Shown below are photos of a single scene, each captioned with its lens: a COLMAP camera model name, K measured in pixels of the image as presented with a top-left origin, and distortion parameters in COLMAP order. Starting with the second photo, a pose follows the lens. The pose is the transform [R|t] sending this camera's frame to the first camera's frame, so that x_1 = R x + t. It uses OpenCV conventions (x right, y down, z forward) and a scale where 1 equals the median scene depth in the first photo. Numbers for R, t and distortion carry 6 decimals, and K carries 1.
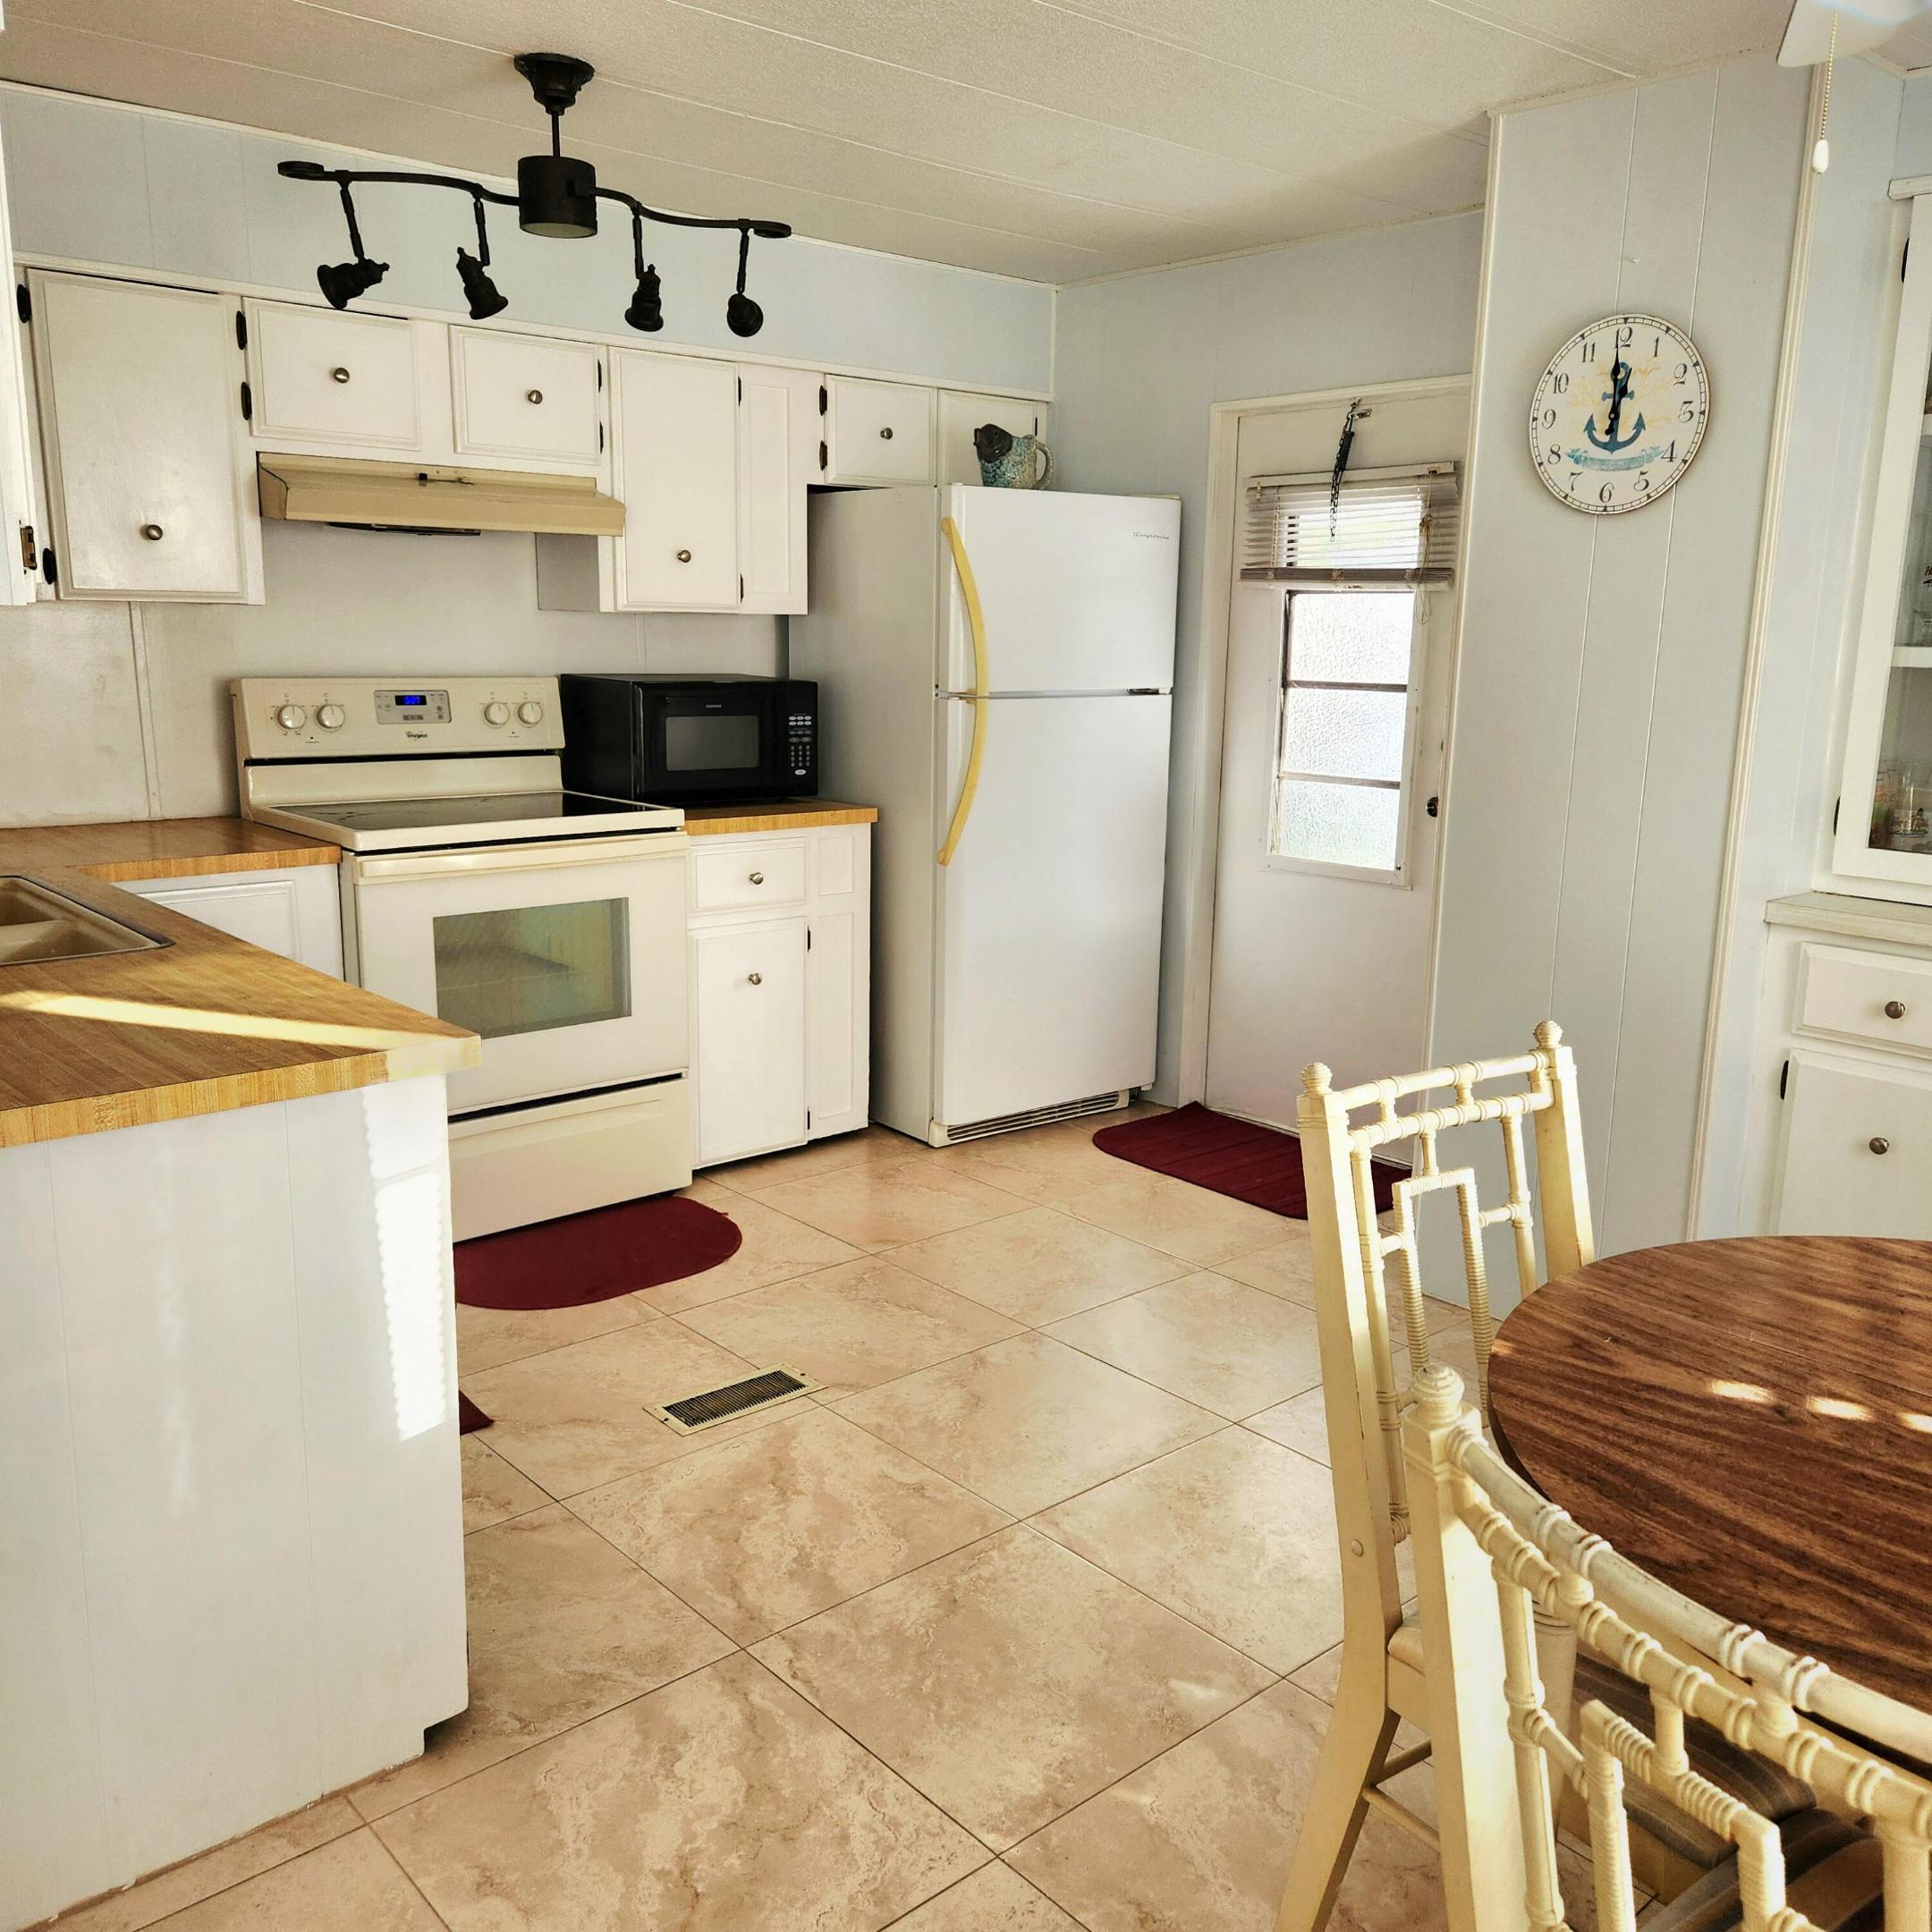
lens RADIAL K [[1734.7, 0, 999.0], [0, 1734.7, 977.2], [0, 0, 1]] dist [0.071089, -0.068372]
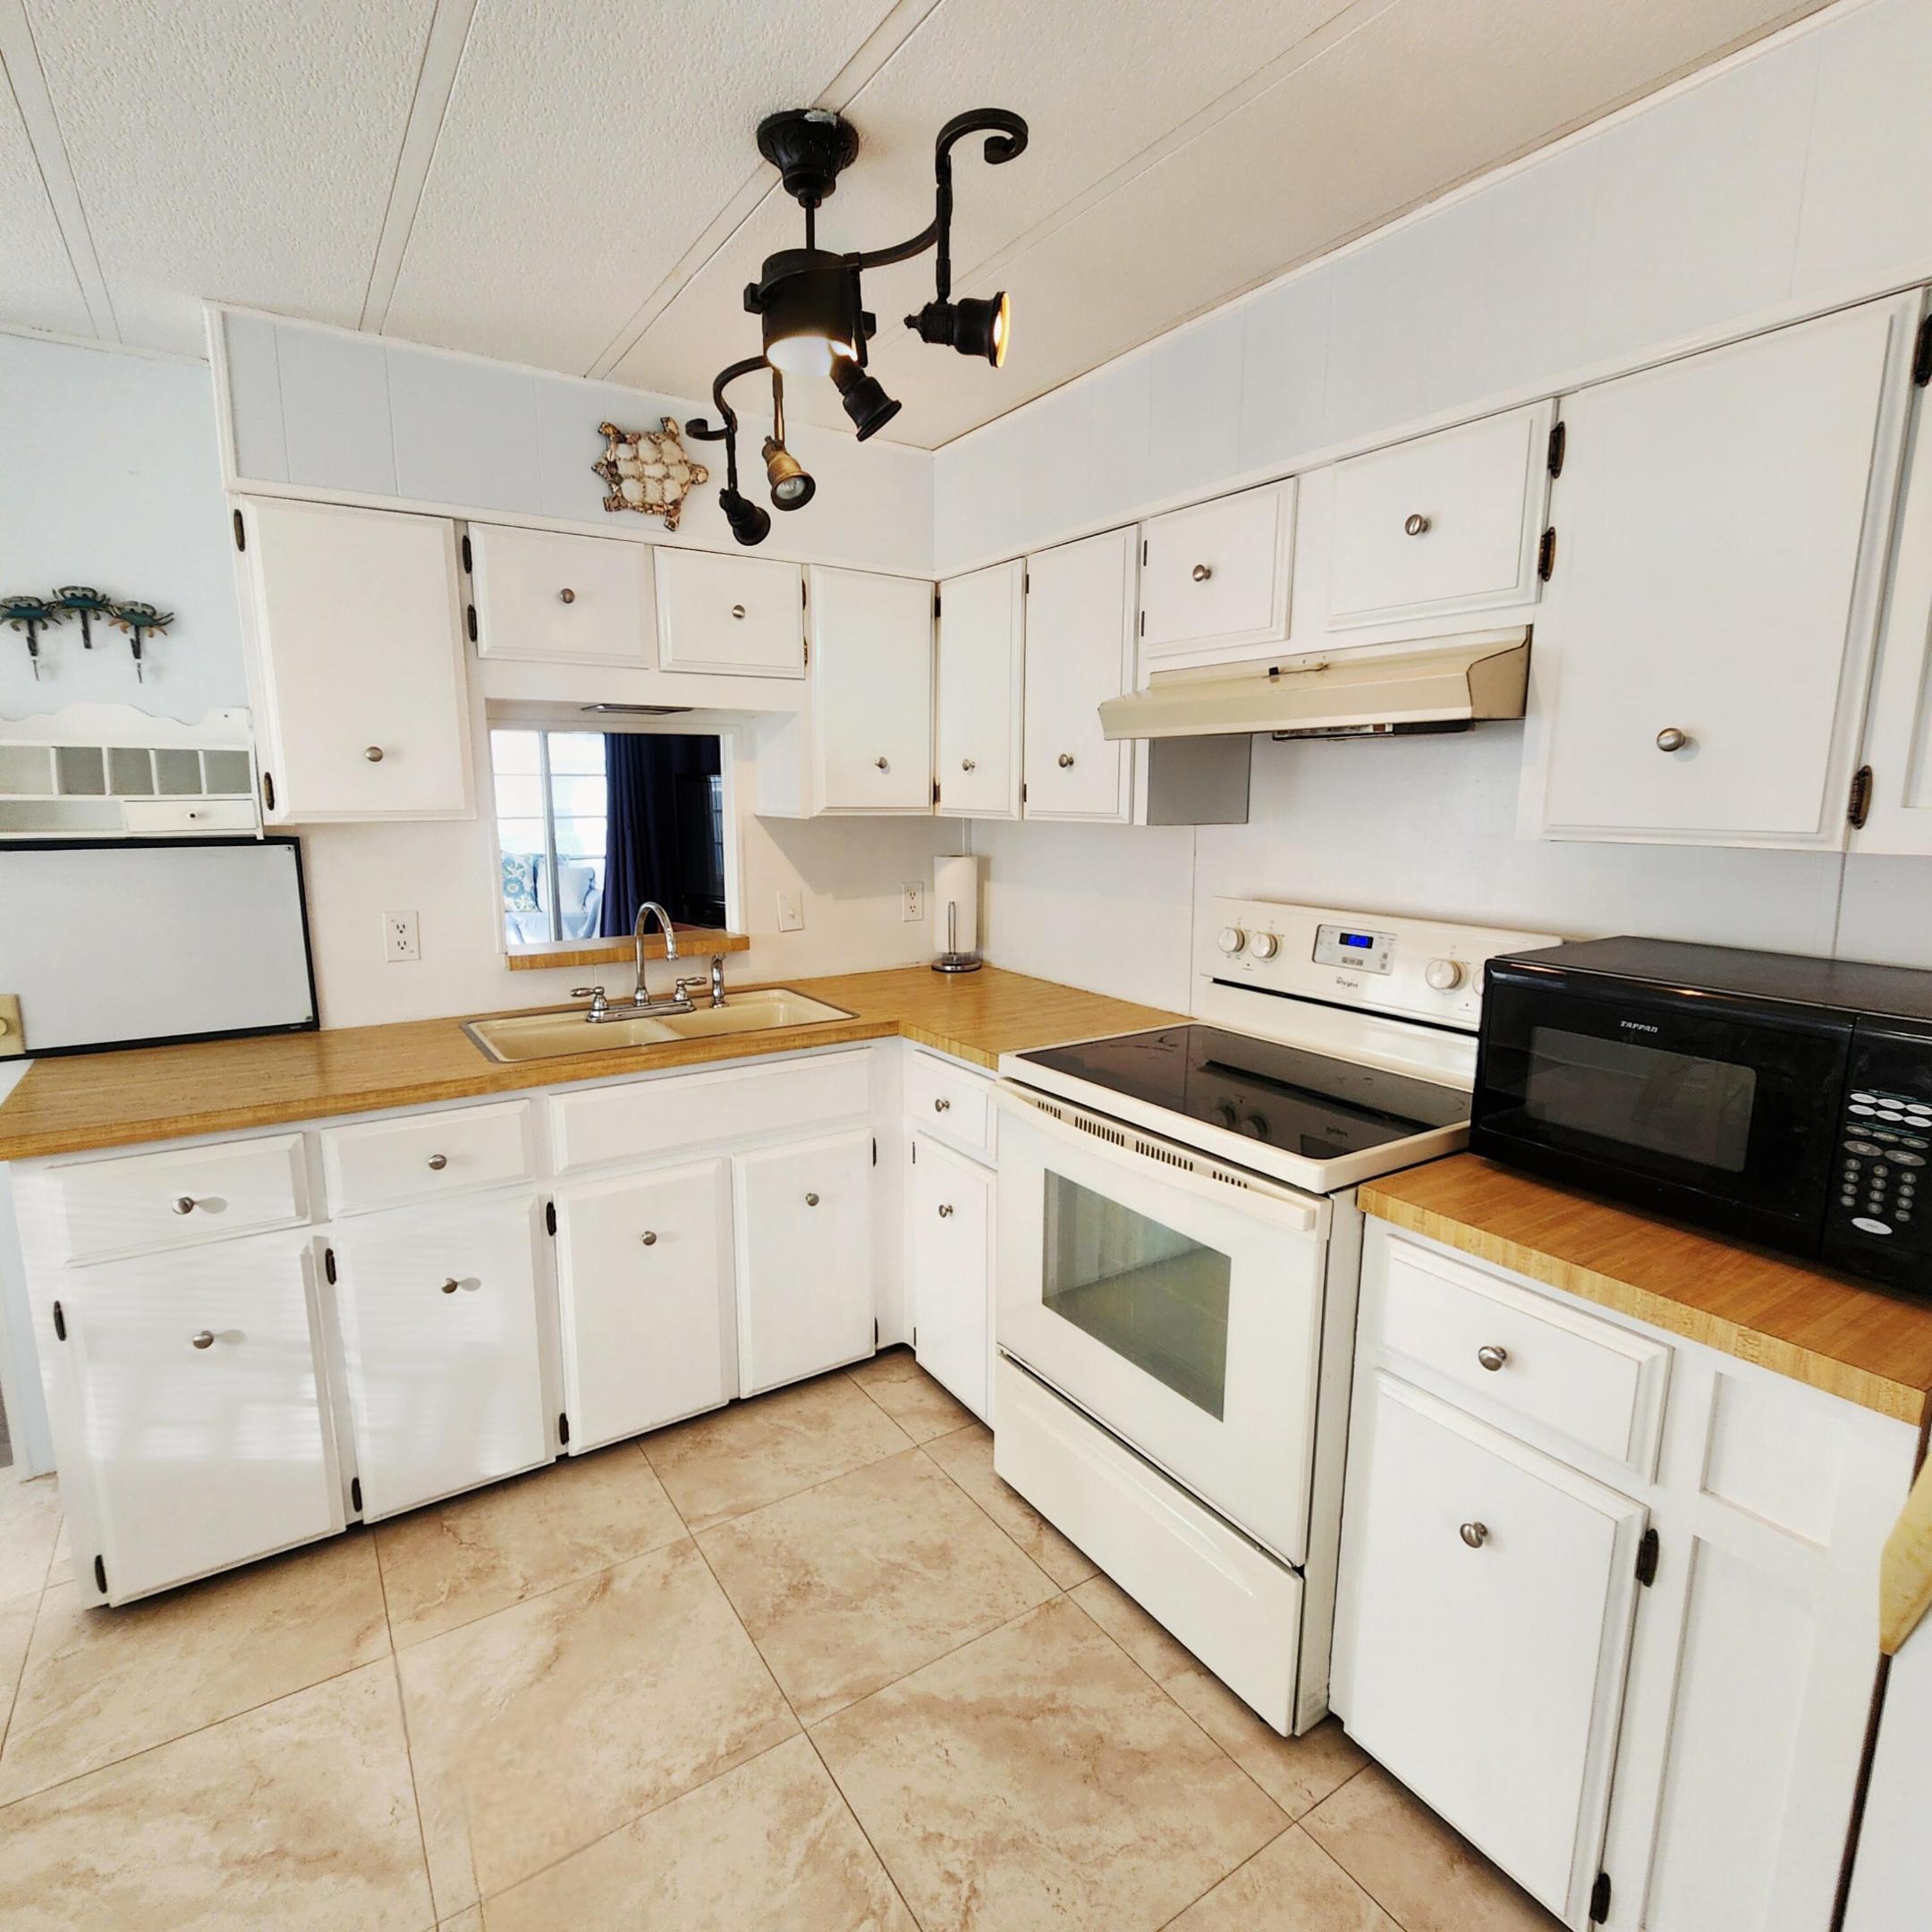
lens RADIAL K [[1055.3, 0, 958.9], [0, 1055.3, 973.1], [0, 0, 1]] dist [0.005996, -0.002956]
pose [[-0.155204, 0.152724, -0.976006, 0.166599], [-0.206344, 0.961173, 0.183216, -0.184494], [0.966092, 0.229828, -0.117664, 0.830597]]
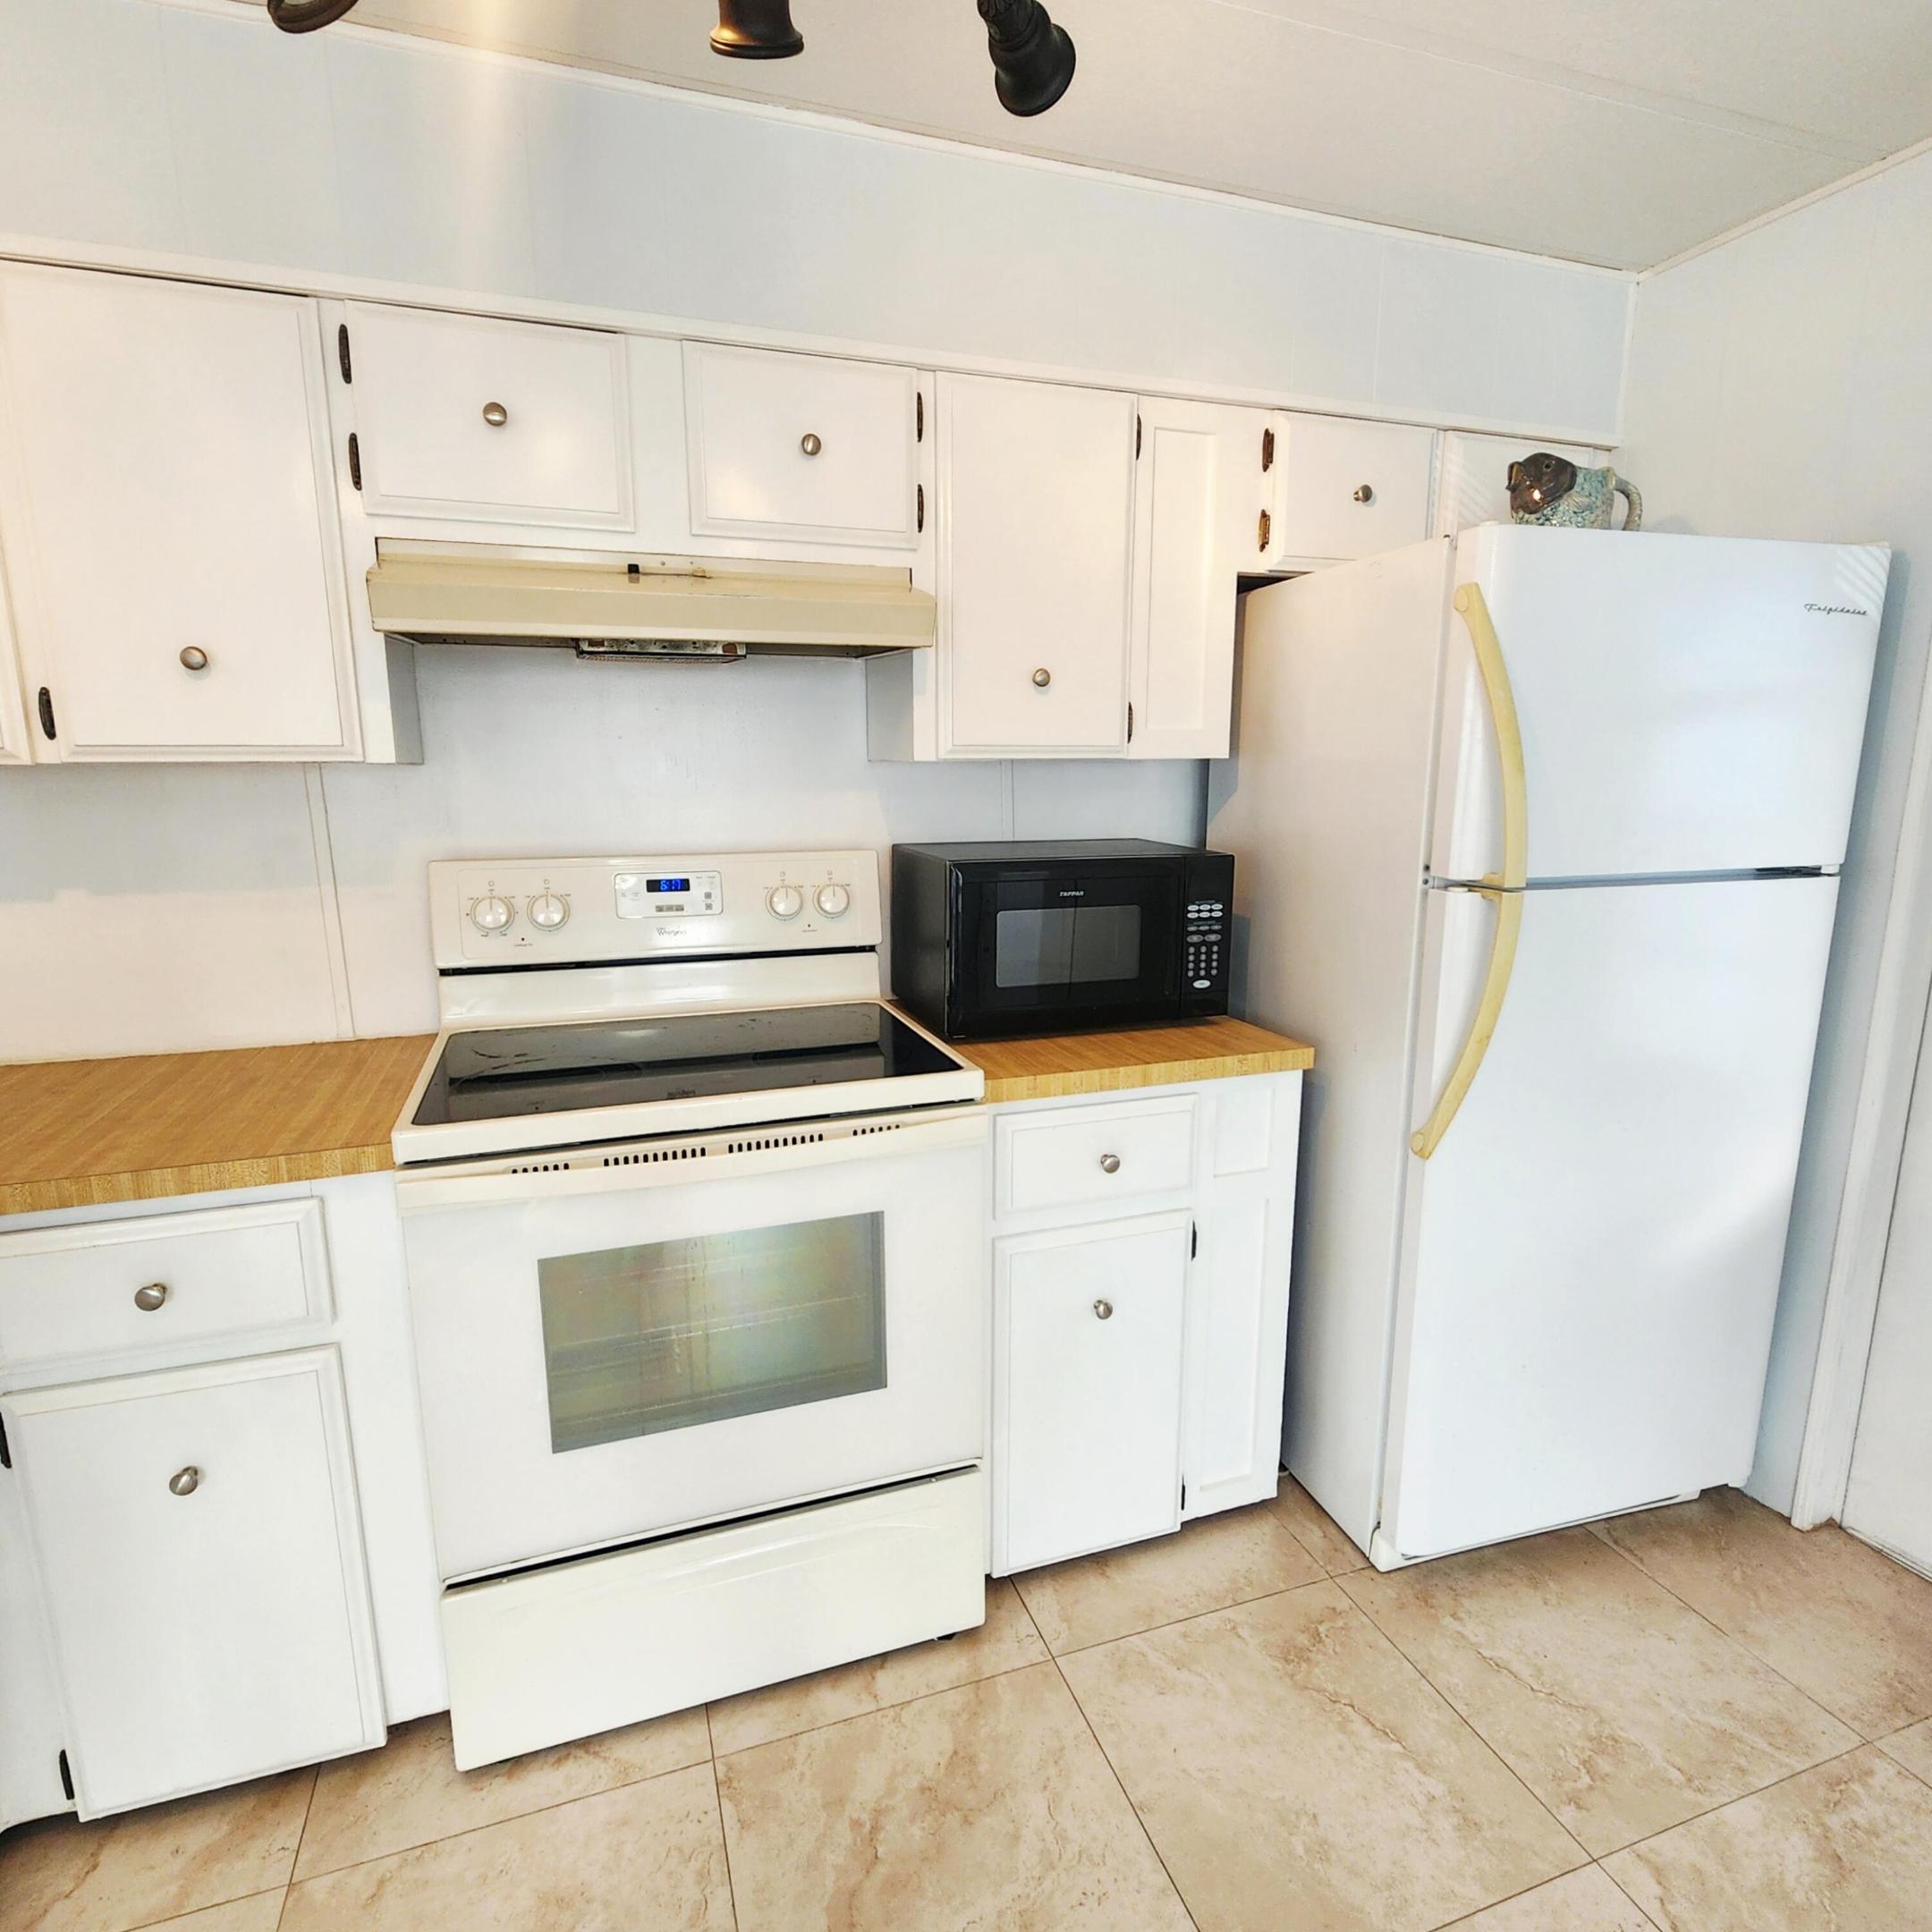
lens RADIAL K [[1092.1, 0, 965.1], [0, 1092.1, 973.9], [0, 0, 1]] dist [0.002718, -0.000715]
pose [[0.921850, 0.051602, -0.384096, -0.035586], [-0.059082, 0.998223, -0.007692, -0.117100], [0.383016, 0.029784, 0.923261, 0.581976]]
